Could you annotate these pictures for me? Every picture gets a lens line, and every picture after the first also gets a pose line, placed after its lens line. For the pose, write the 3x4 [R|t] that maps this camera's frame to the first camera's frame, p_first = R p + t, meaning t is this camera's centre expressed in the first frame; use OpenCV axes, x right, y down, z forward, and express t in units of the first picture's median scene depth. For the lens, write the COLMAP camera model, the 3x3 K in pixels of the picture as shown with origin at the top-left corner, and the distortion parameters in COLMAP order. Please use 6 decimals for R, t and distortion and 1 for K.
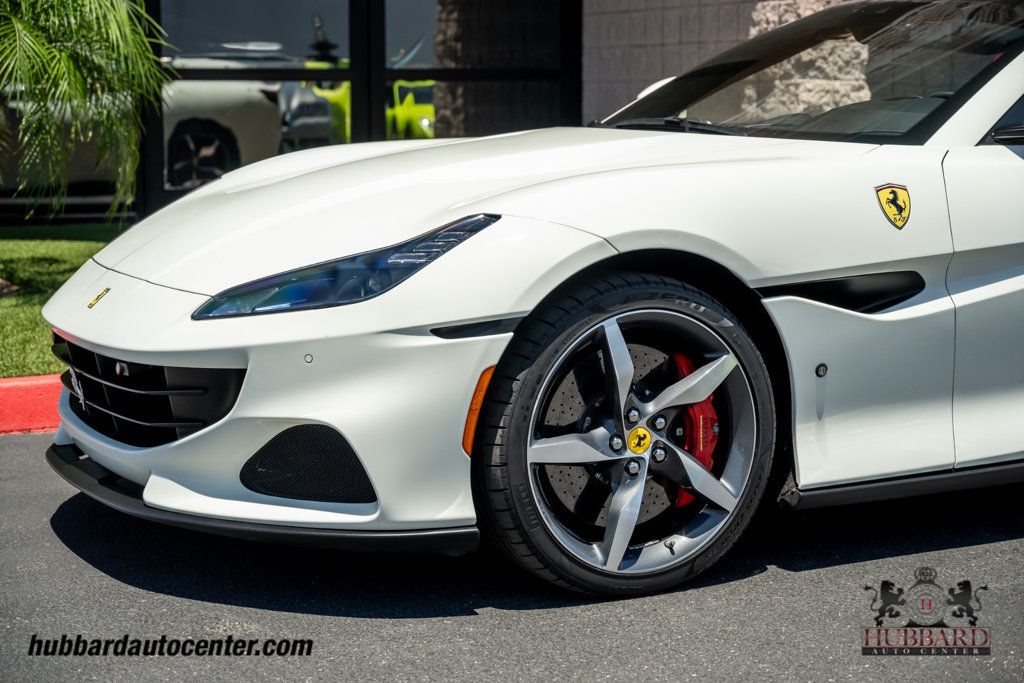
lens RADIAL K [[1959.8, 0, 518.7], [0, 1959.8, 342.8], [0, 0, 1]] dist [-0.007799, 0.000000]
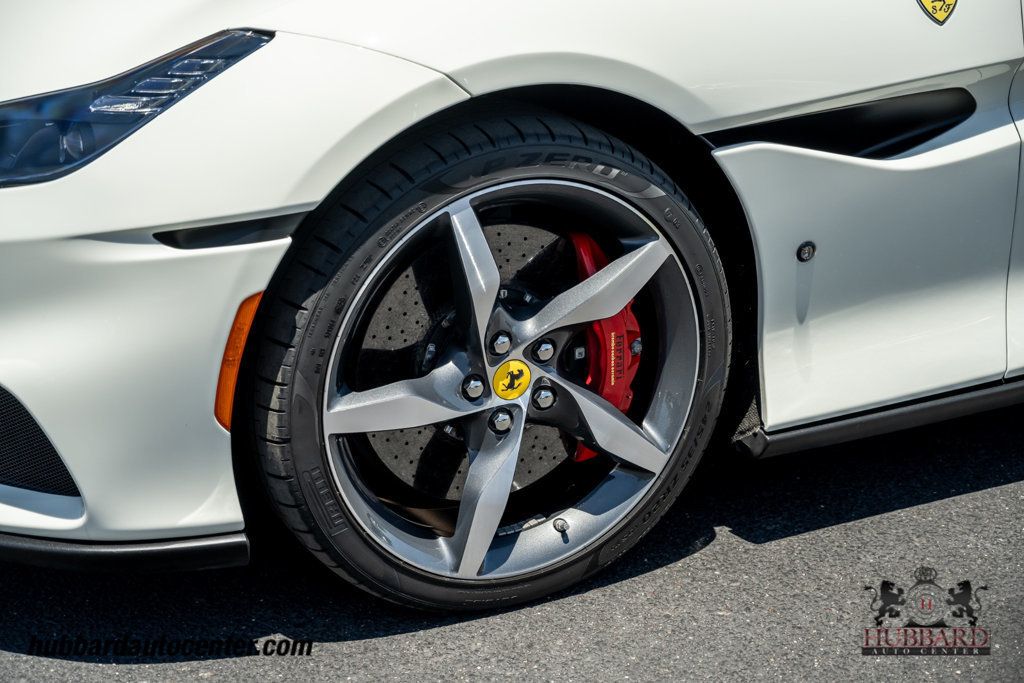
lens RADIAL K [[1959.8, 0, 504.3], [0, 1959.8, 342.1], [0, 0, 1]] dist [-0.007799, 0.000000]
pose [[0.999827, 0.006024, -0.017590, 0.070010], [-0.001920, 0.974446, 0.224614, -0.104377], [0.018494, -0.224541, 0.974289, 0.382812]]
